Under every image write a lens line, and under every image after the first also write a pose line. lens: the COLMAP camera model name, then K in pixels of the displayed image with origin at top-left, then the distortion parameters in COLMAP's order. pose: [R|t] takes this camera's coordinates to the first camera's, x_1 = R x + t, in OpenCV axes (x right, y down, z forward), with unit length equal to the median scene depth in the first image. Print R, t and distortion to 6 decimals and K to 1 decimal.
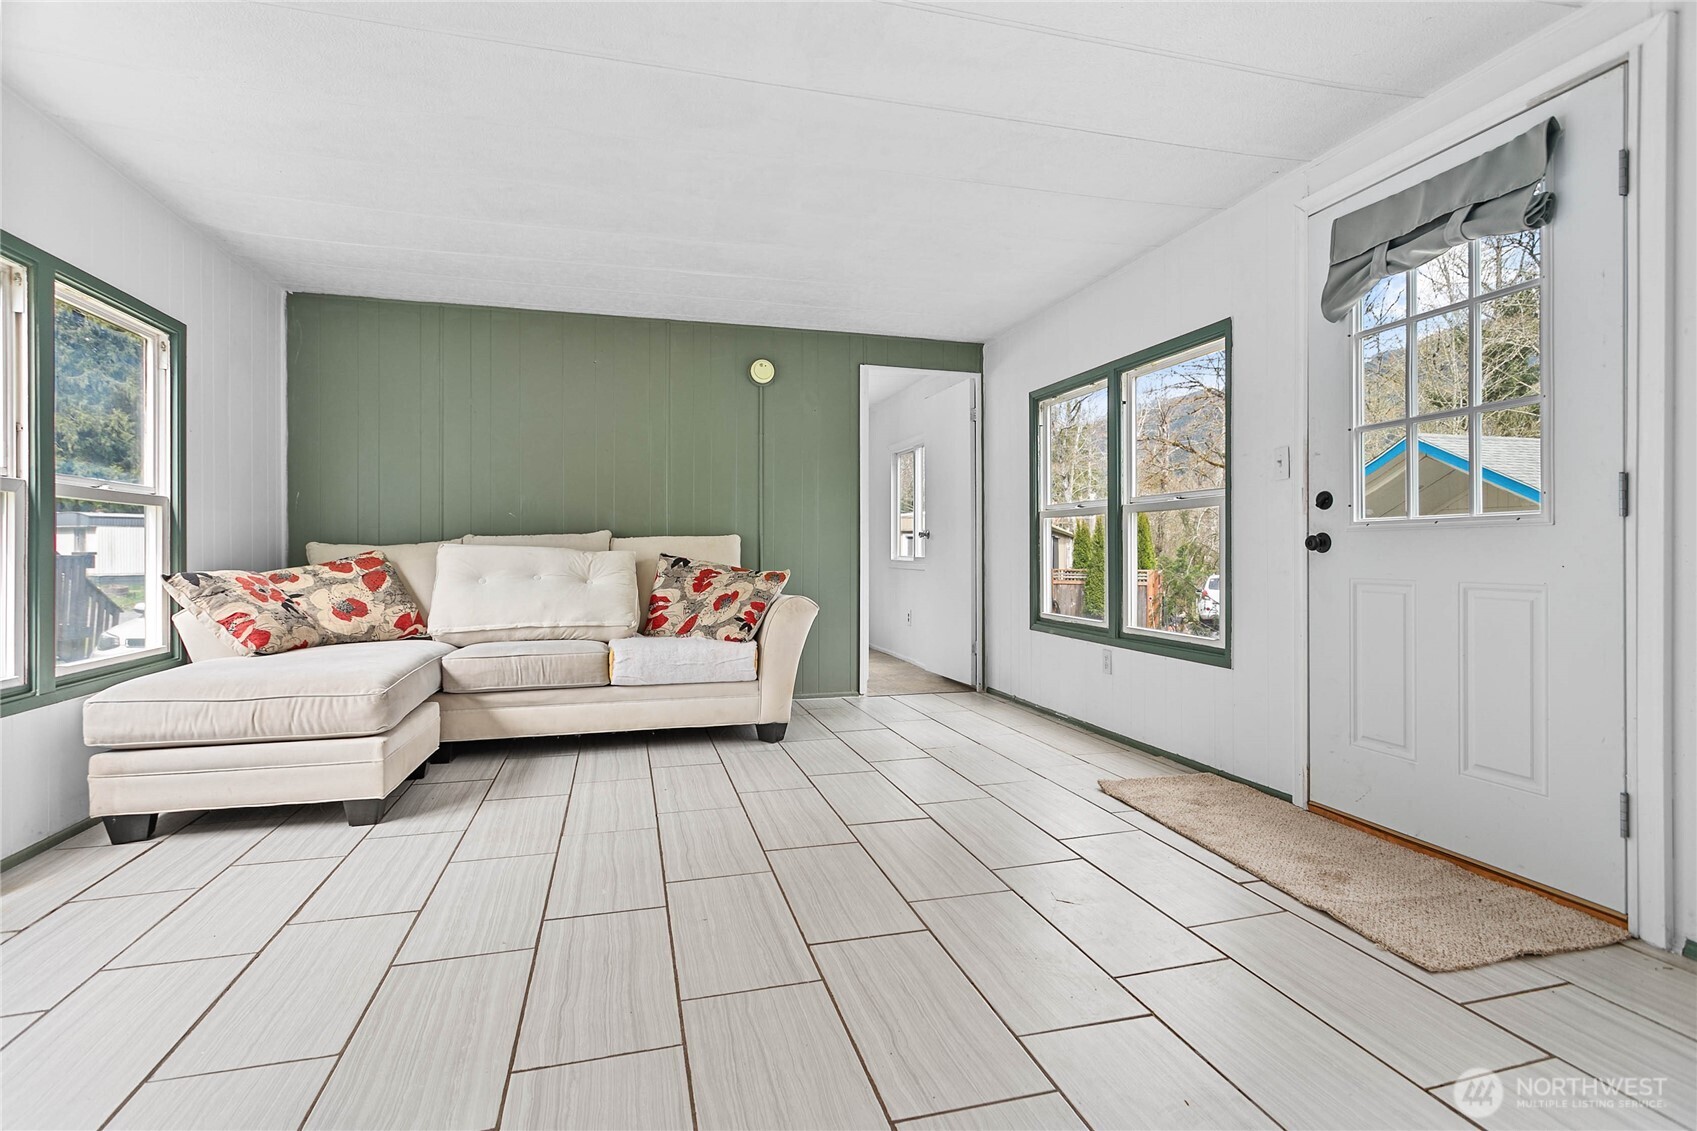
lens RADIAL K [[812.3, 0, 837.2], [0, 812.3, 553.7], [0, 0, 1]] dist [0.003081, 0.002329]
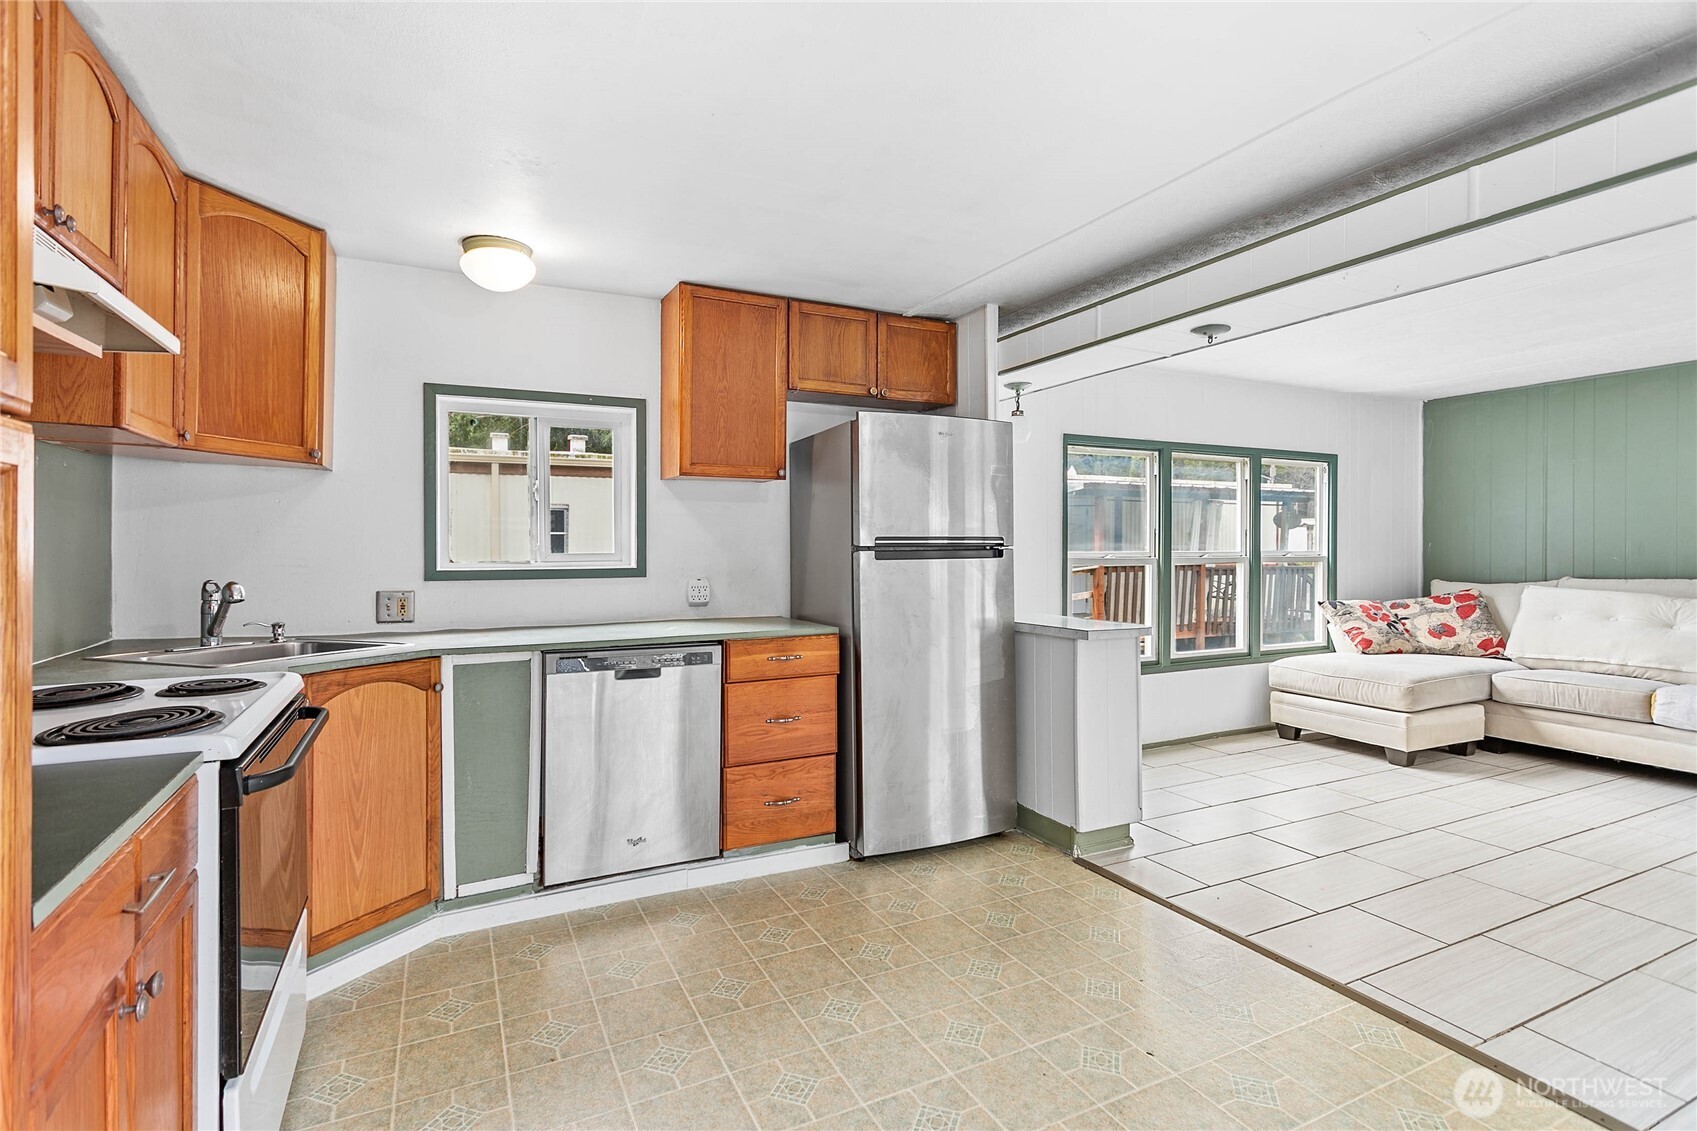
lens RADIAL K [[812.3, 0, 839.3], [0, 812.3, 548.6], [0, 0, 1]] dist [0.003081, 0.002329]
pose [[0.193045, 0.004877, -0.981178, 0.589308], [-0.003686, 0.999984, 0.004246, -0.077104], [0.981183, 0.002797, 0.193060, -0.307383]]
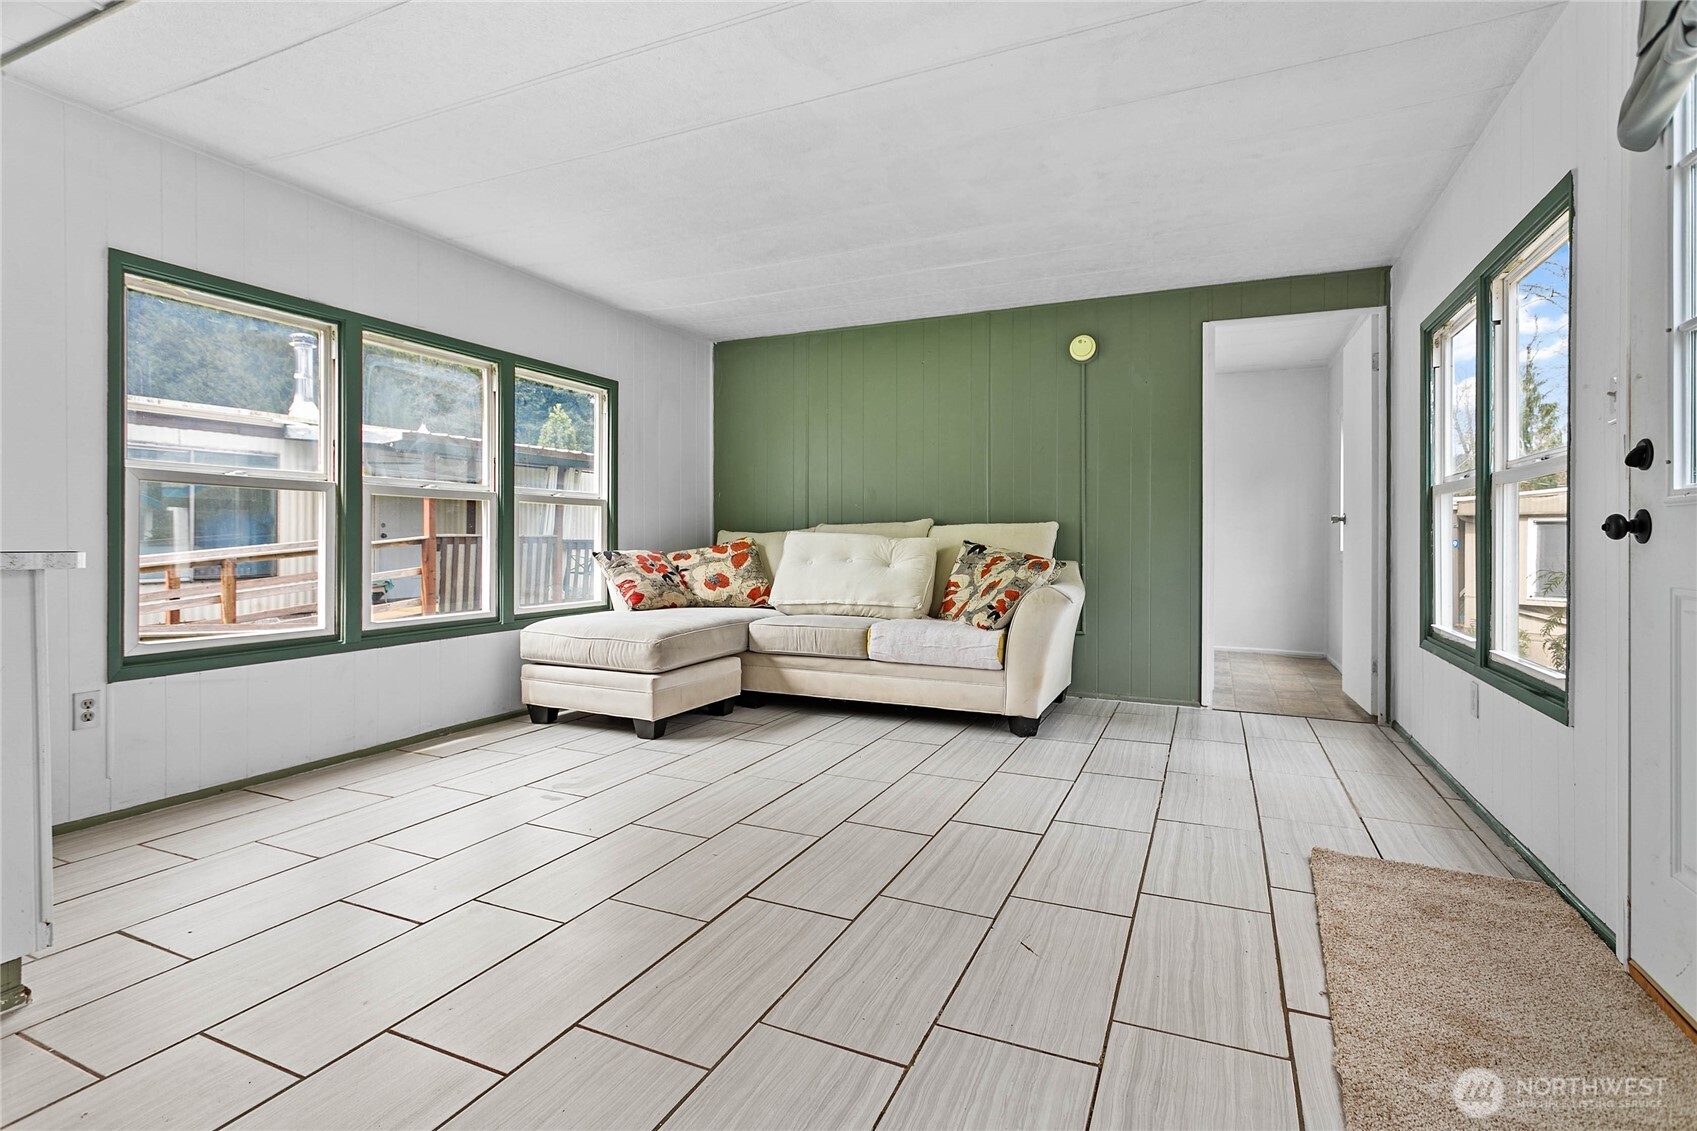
lens RADIAL K [[812.3, 0, 837.6], [0, 812.3, 547.7], [0, 0, 1]] dist [0.003081, 0.002329]
pose [[0.764219, 0.011044, -0.644862, 0.388038], [-0.006757, 0.999936, 0.009118, 0.000496], [0.644921, -0.002611, 0.764245, 0.125145]]
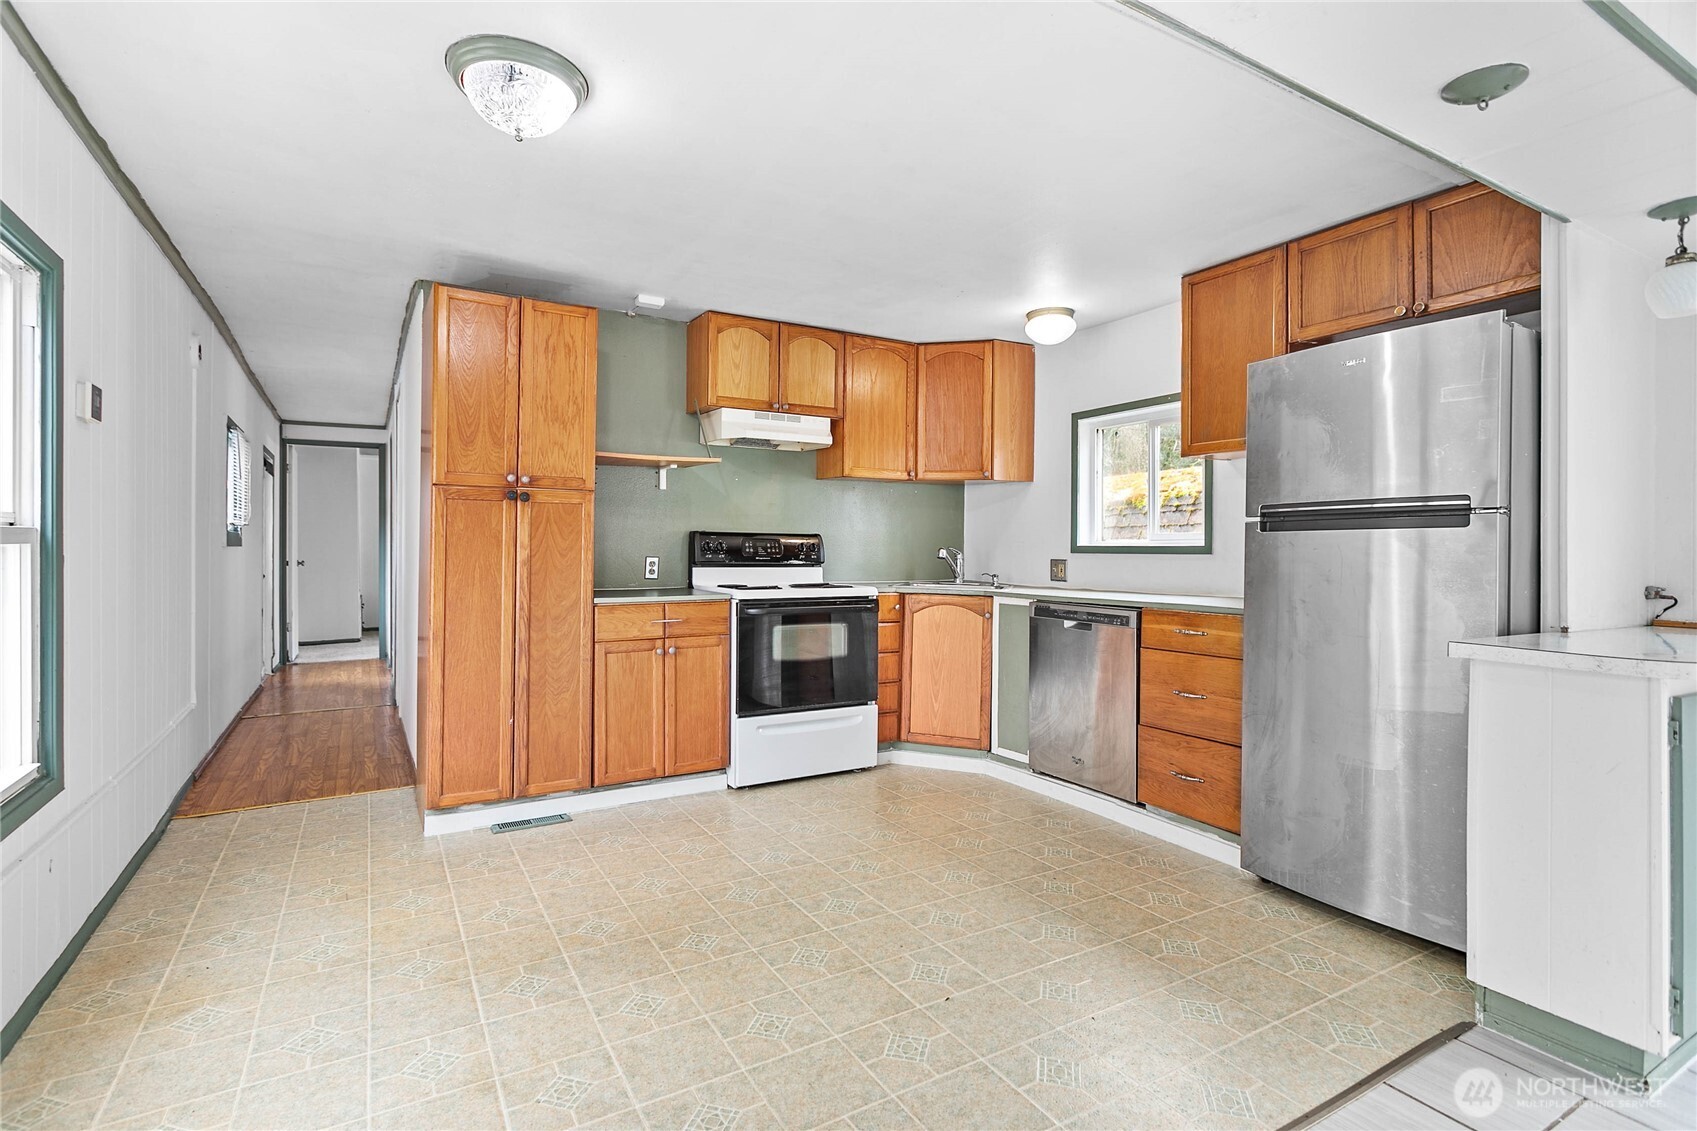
lens RADIAL K [[812.3, 0, 843.3], [0, 812.3, 552.8], [0, 0, 1]] dist [0.003081, 0.002329]
pose [[-0.965377, -0.002332, -0.260849, 0.321121], [-0.004926, 0.999945, 0.009294, -0.048723], [0.260813, 0.010257, -0.965335, 0.487373]]
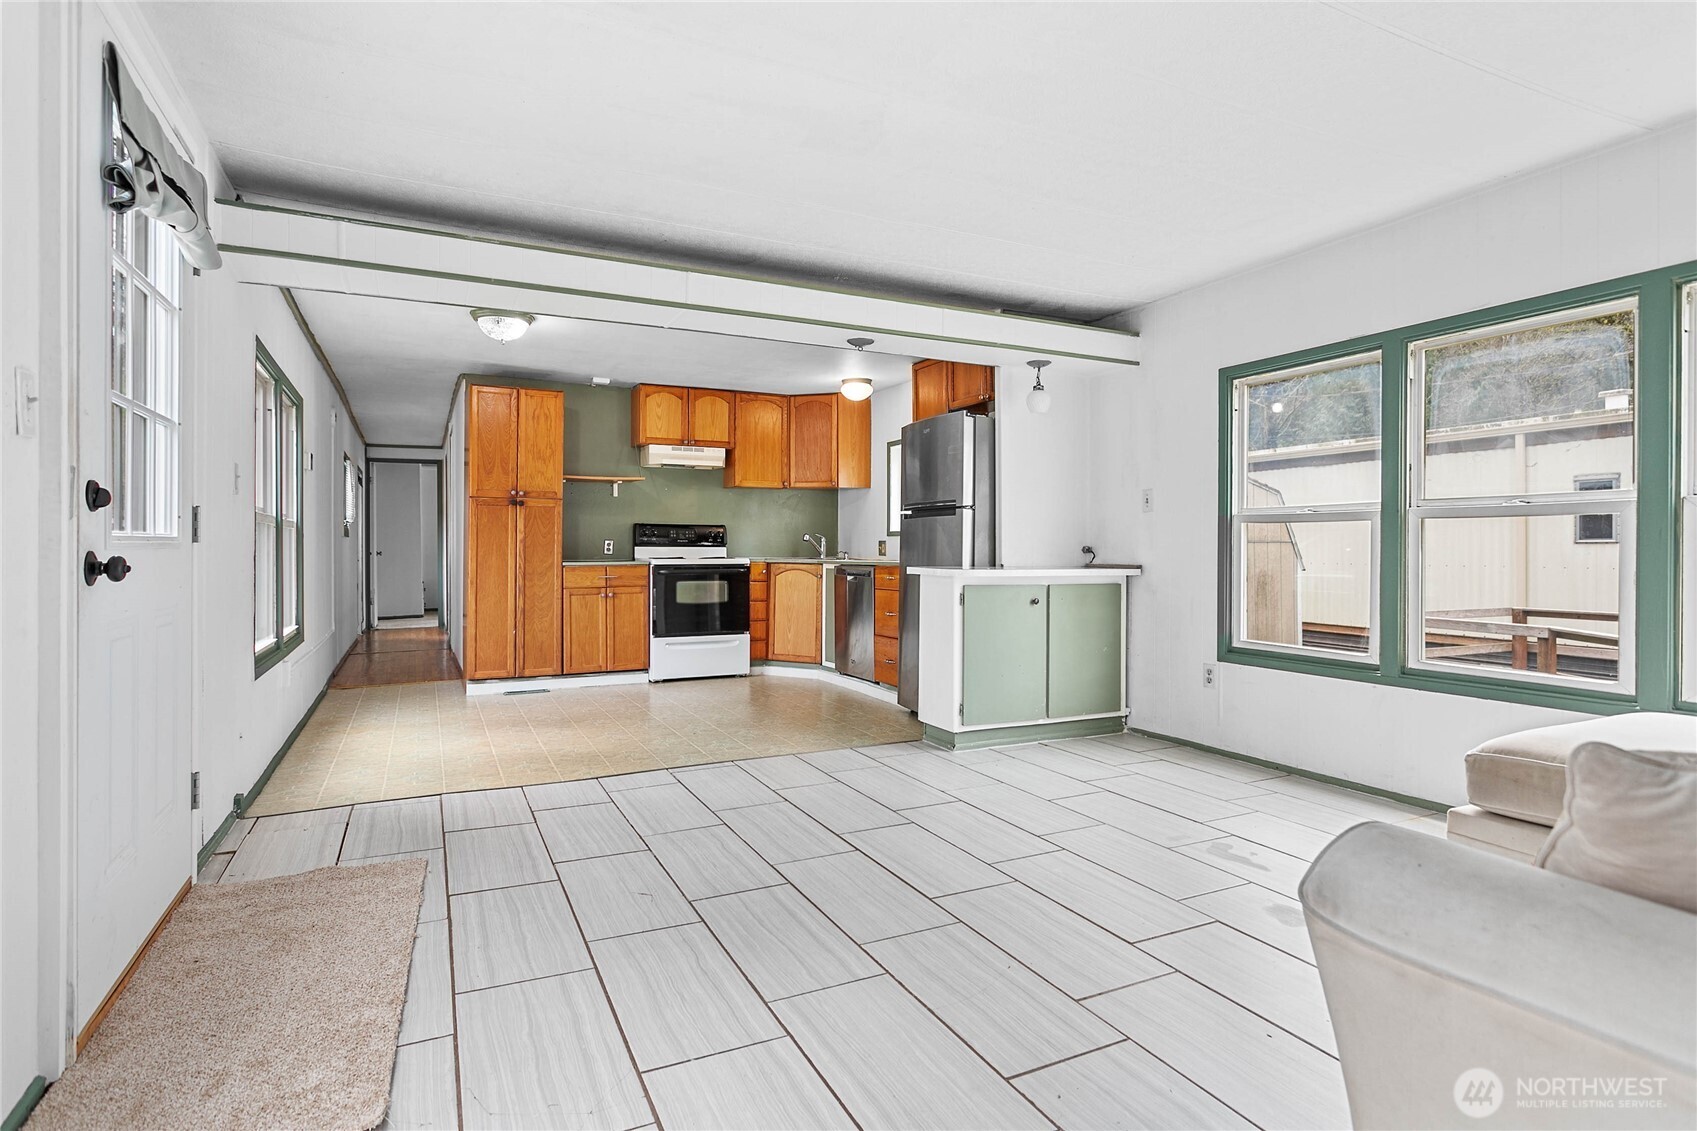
lens RADIAL K [[866.1, 0, 844.9], [0, 866.1, 554.0], [0, 0, 1]] dist [0.004583, 0.000176]
pose [[-0.982398, 0.002657, -0.186783, 0.134220], [0.000565, 0.999937, 0.011251, -0.022285], [0.186801, 0.010947, -0.982337, 1.251988]]
